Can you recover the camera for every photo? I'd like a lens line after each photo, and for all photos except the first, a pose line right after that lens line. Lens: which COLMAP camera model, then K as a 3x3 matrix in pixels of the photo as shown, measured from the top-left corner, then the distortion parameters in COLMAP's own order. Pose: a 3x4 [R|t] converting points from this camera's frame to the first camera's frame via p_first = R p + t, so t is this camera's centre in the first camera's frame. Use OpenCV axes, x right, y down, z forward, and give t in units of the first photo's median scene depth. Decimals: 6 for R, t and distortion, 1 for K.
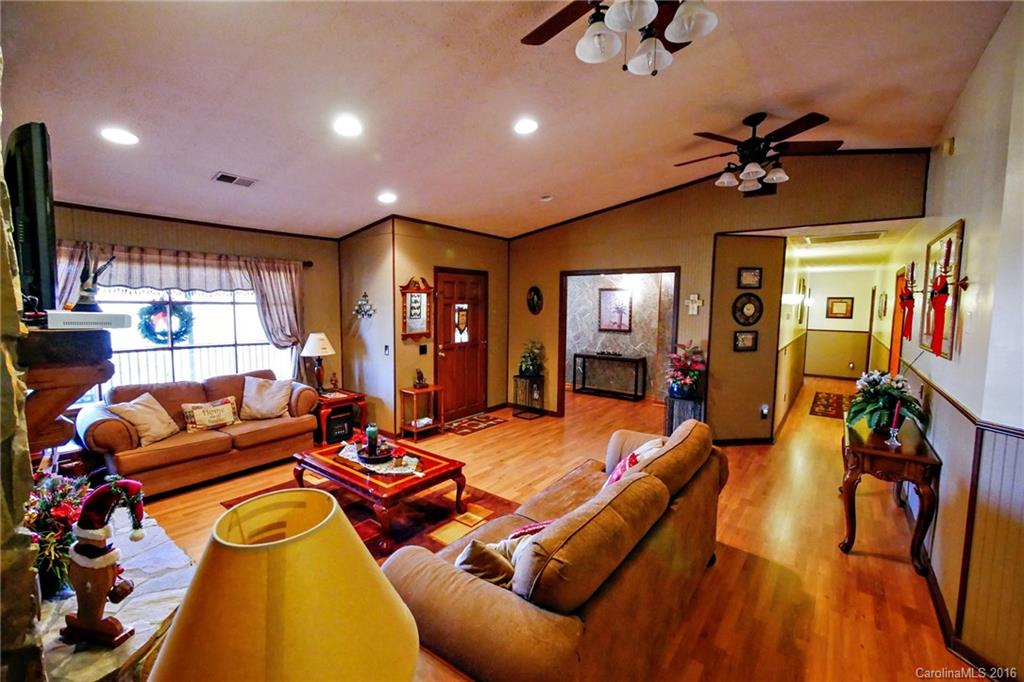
lens RADIAL K [[421.8, 0, 511.1], [0, 421.8, 338.3], [0, 0, 1]] dist [-0.006073, 0.000095]
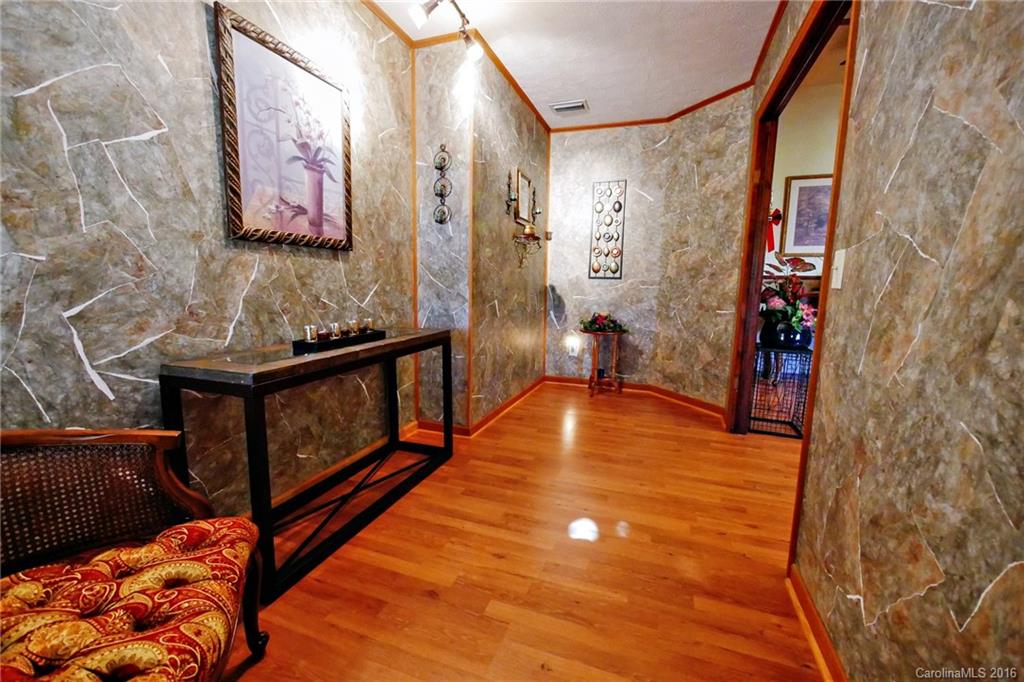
lens RADIAL K [[421.8, 0, 511.8], [0, 421.8, 343.0], [0, 0, 1]] dist [-0.006073, 0.000095]
pose [[-0.308040, -0.150741, 0.939355, -0.025653], [0.057912, 0.982566, 0.176666, 0.002739], [-0.949609, 0.108820, -0.293940, 0.974749]]
